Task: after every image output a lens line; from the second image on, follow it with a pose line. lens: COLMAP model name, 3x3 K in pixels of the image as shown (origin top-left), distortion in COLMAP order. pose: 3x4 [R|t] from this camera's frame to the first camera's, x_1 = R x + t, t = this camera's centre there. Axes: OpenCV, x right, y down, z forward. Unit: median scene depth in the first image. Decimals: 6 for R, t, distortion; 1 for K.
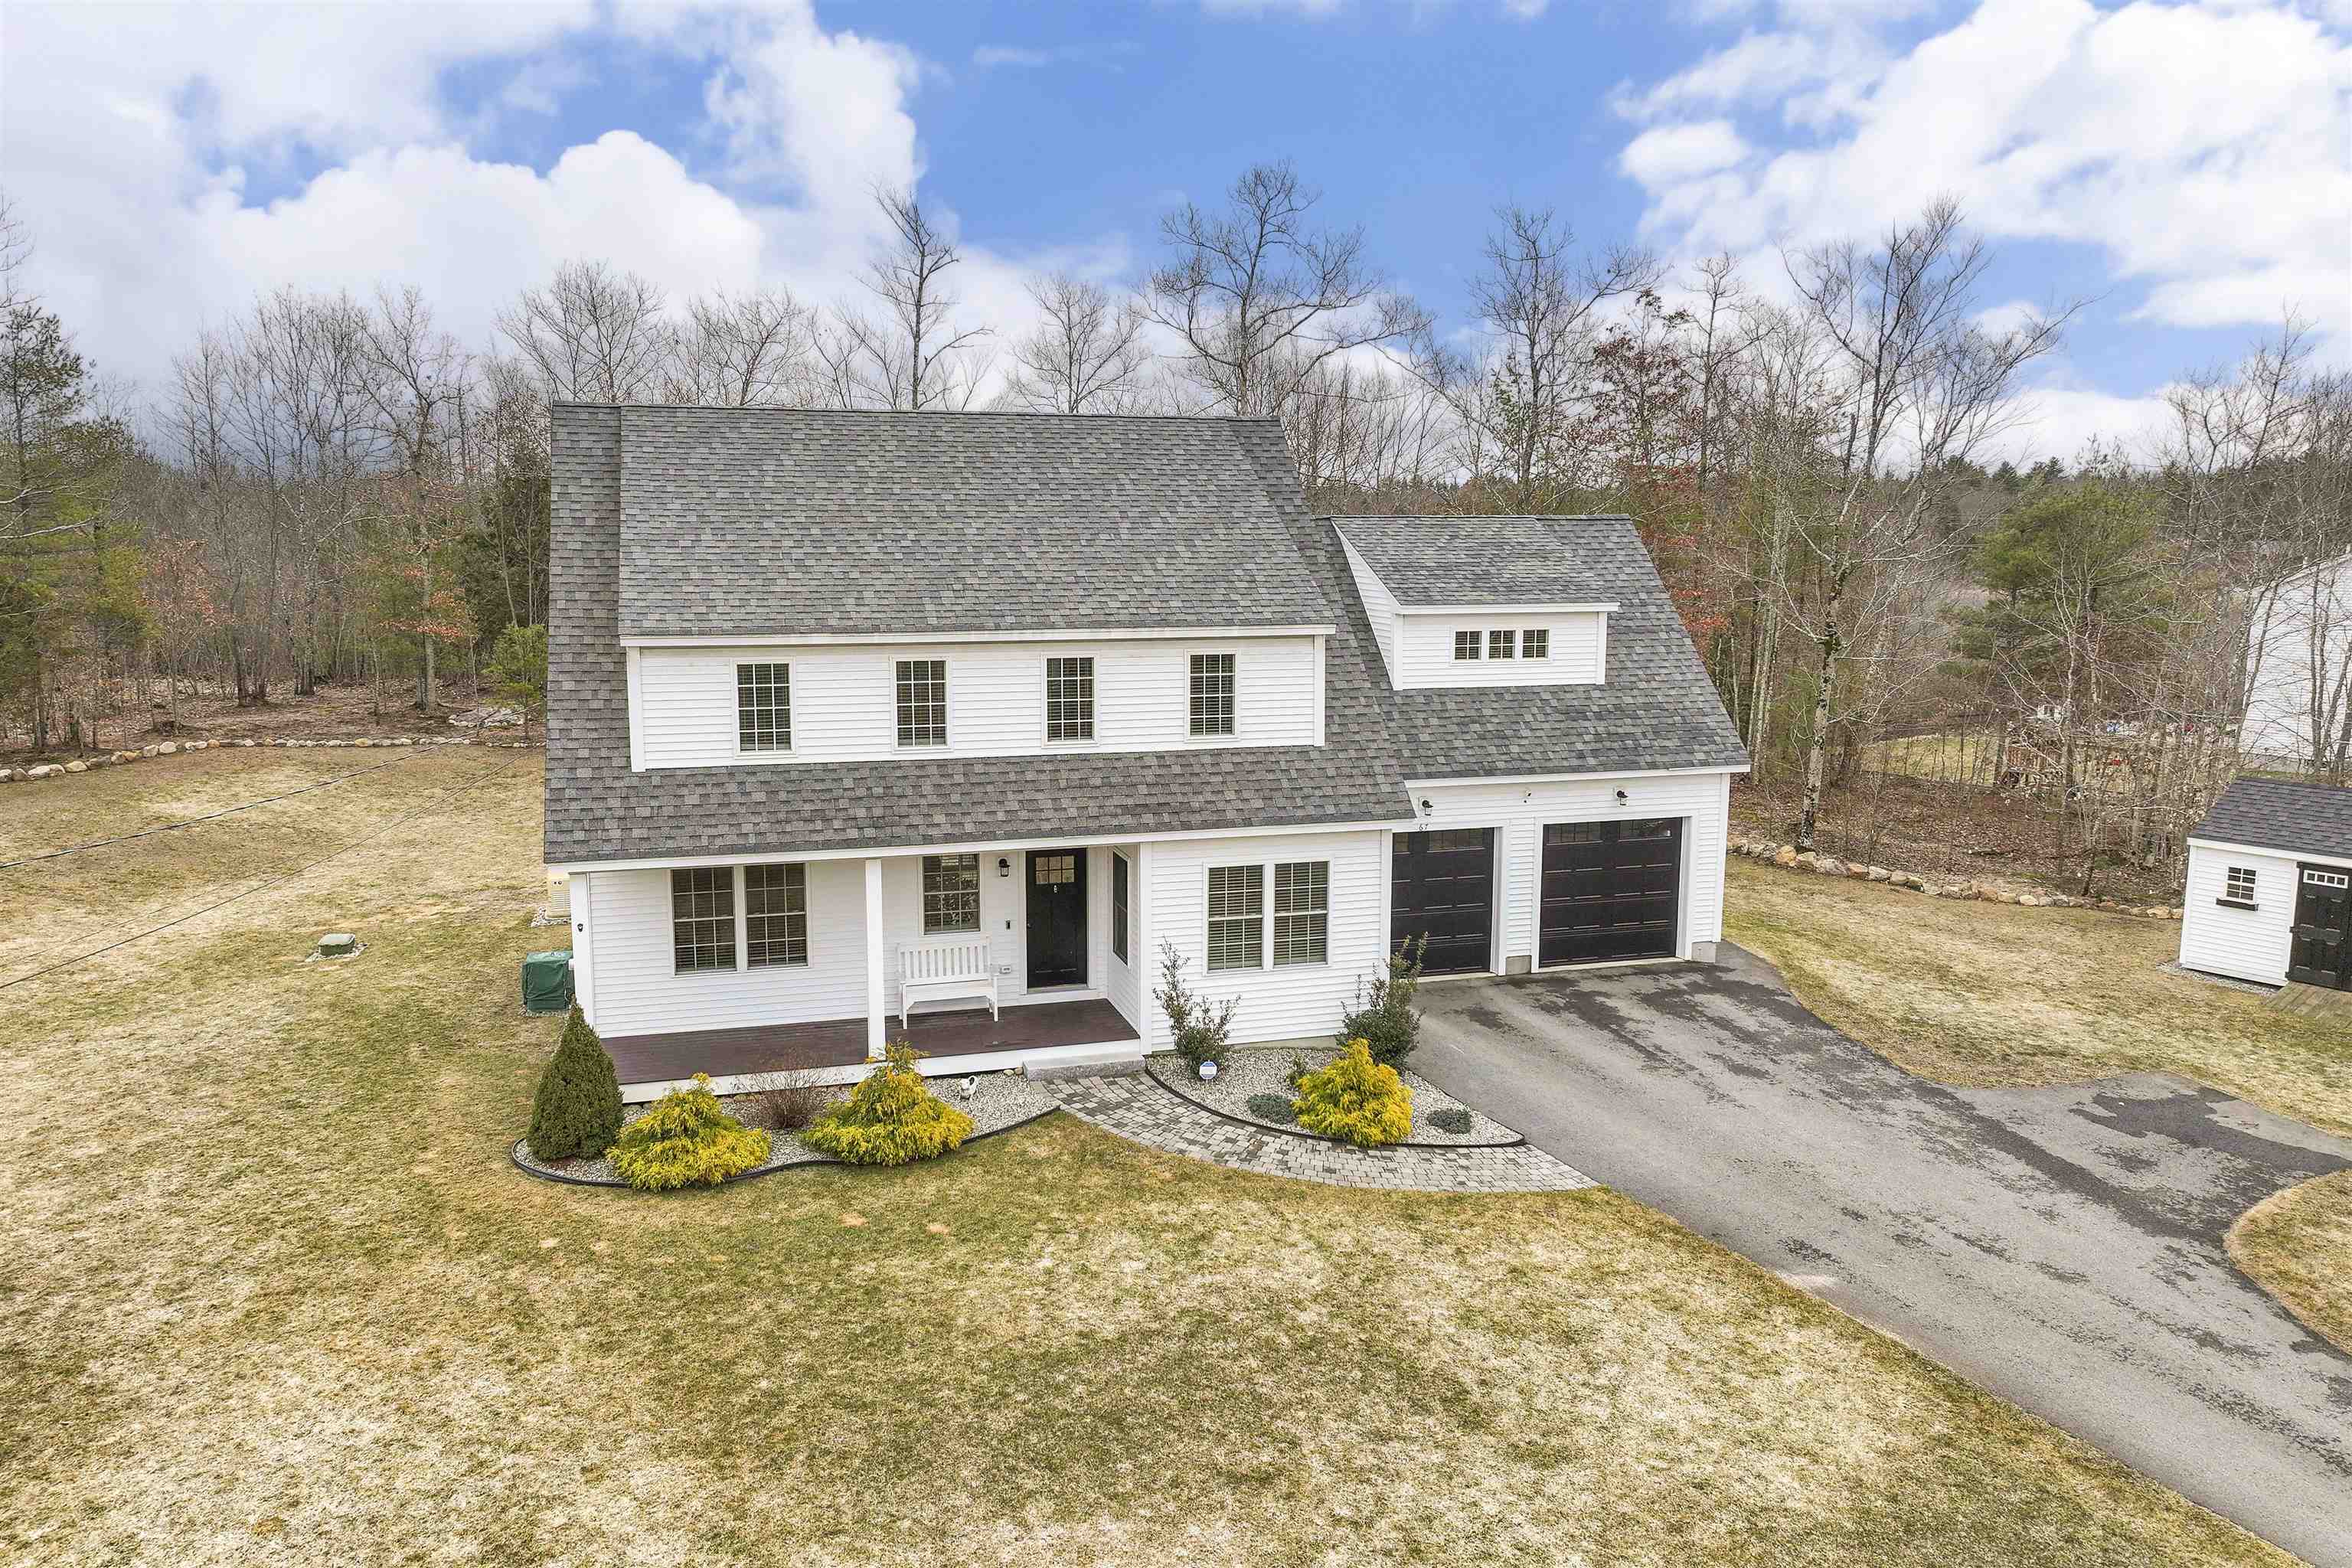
lens RADIAL K [[1657.3, 0, 1174.6], [0, 1657.3, 772.6], [0, 0, 1]] dist [0.000023, 0.007449]
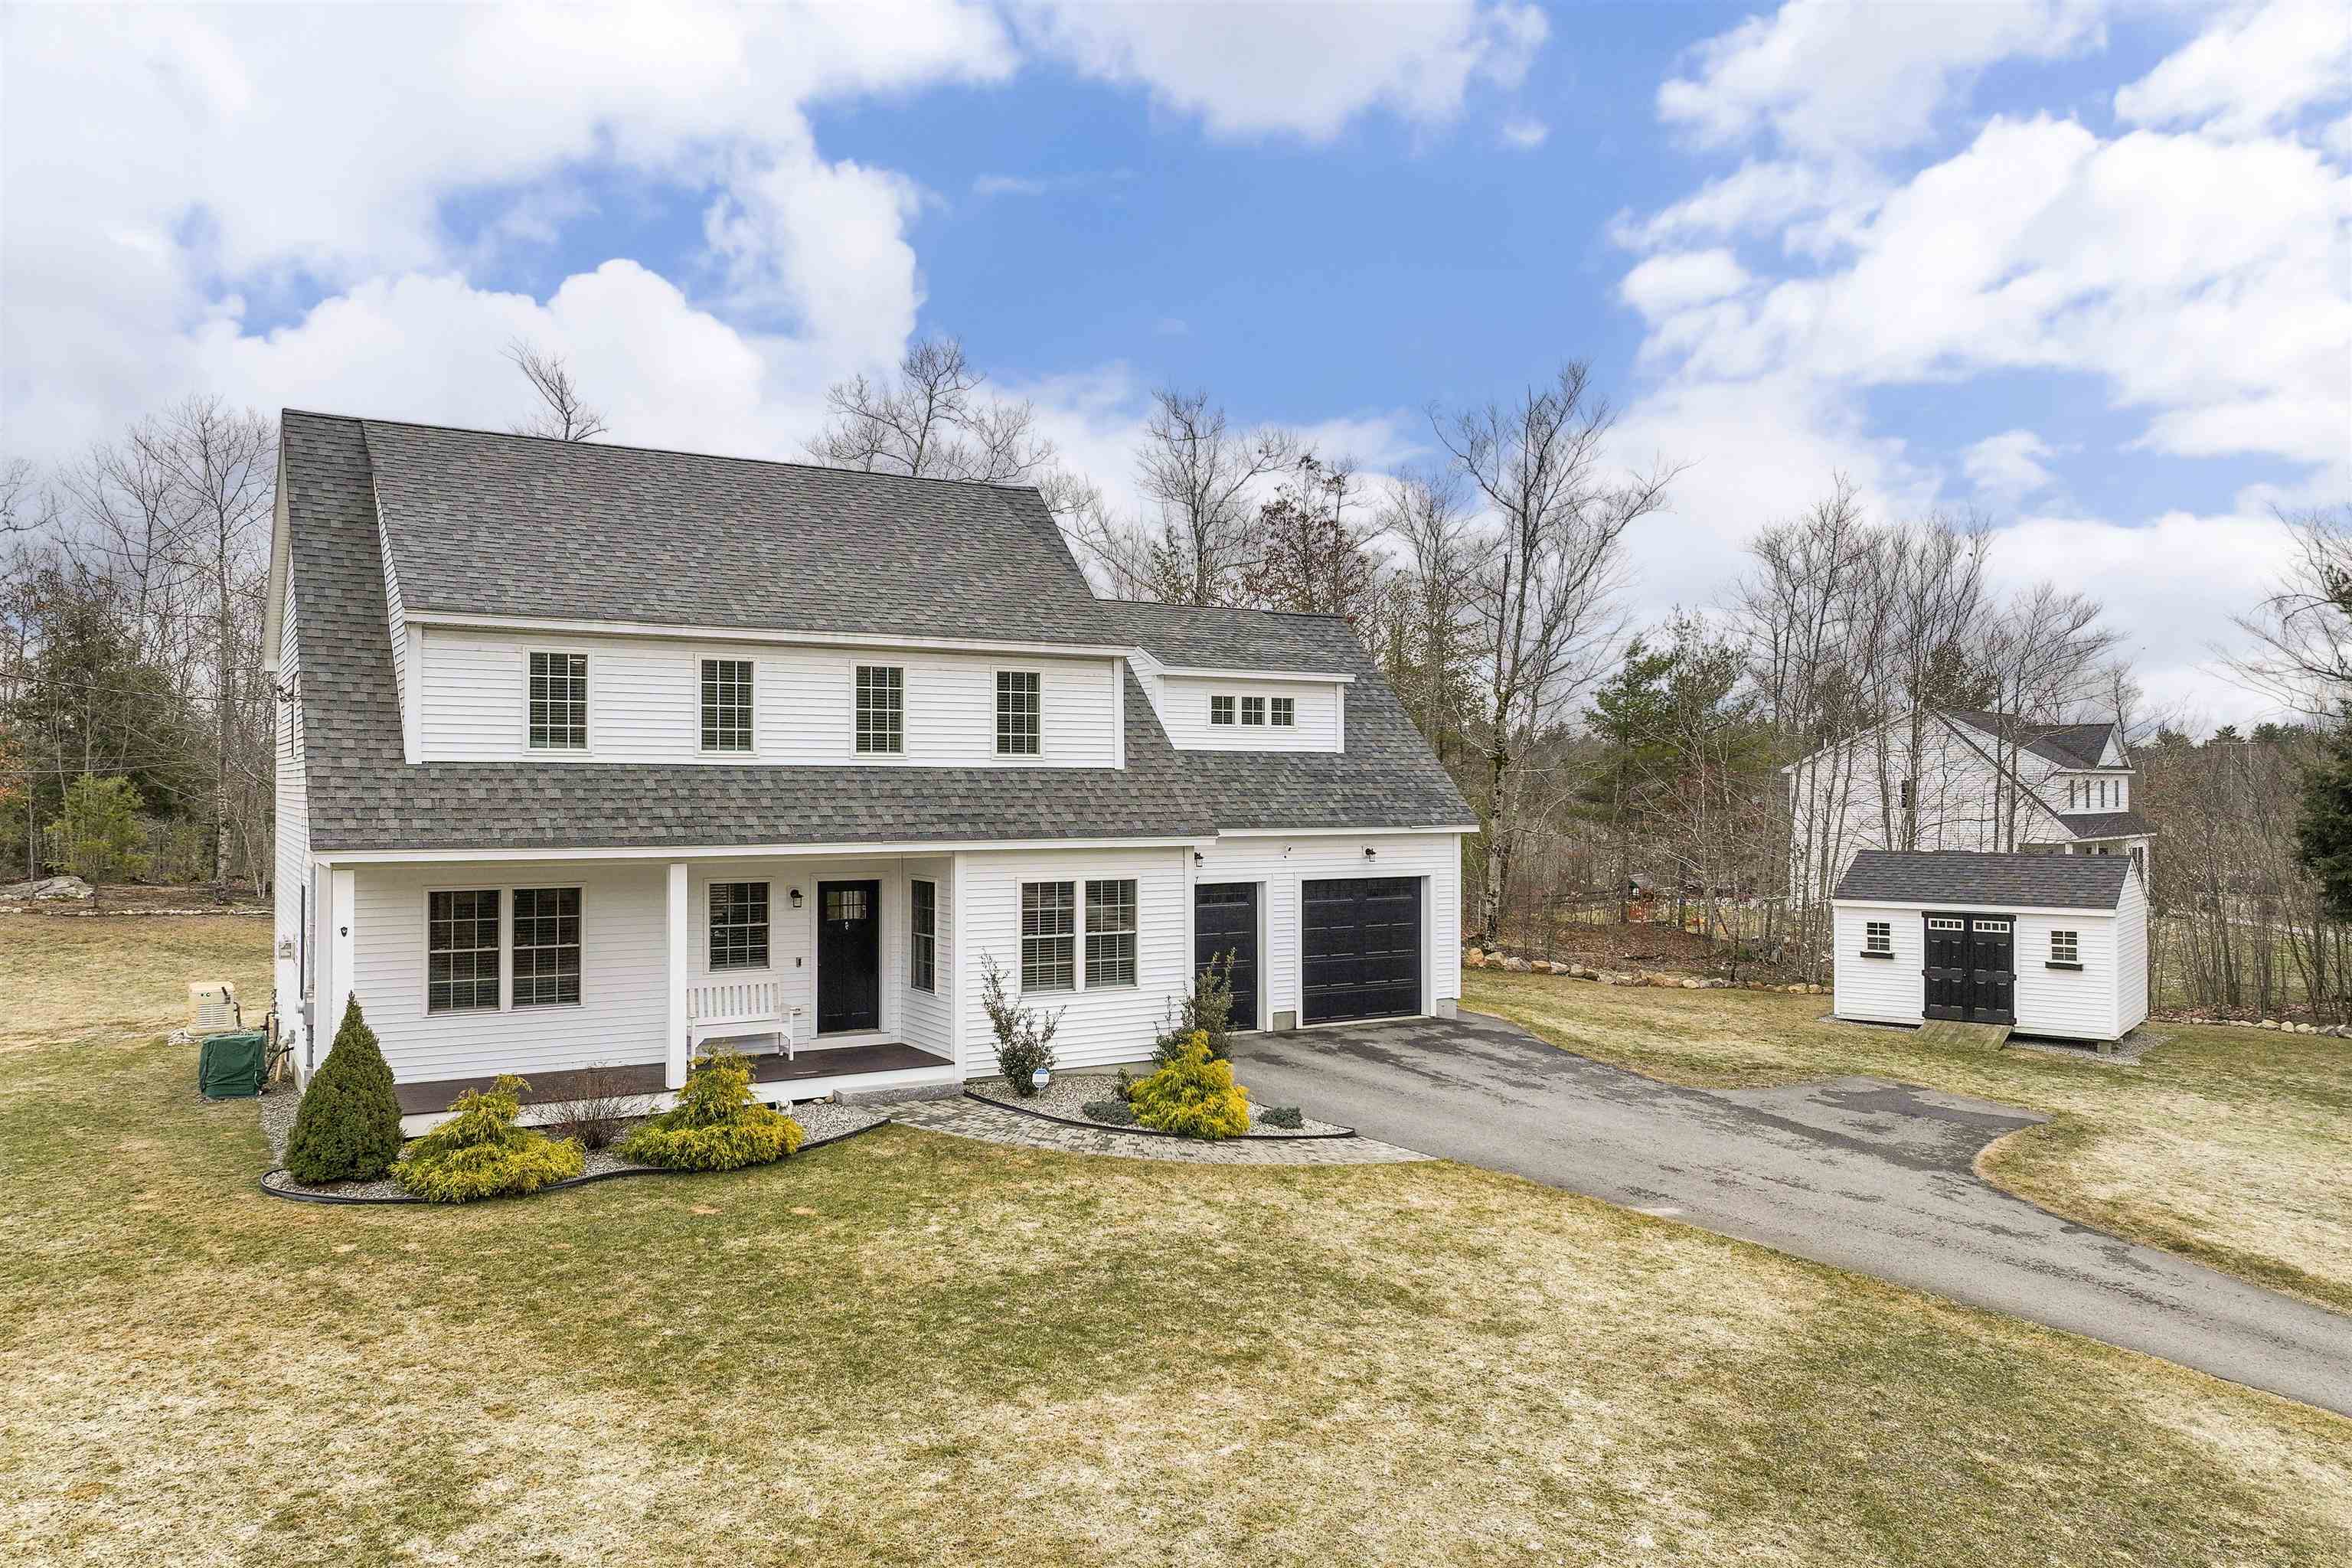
lens RADIAL K [[1654.0, 0, 1173.9], [0, 1654.0, 775.6], [0, 0, 1]] dist [0.003064, 0.004147]
pose [[0.967640, -0.000076, 0.252333, -0.146480], [0.039742, 0.987565, -0.152106, 0.154818], [-0.249184, 0.157212, 0.955611, 0.035935]]
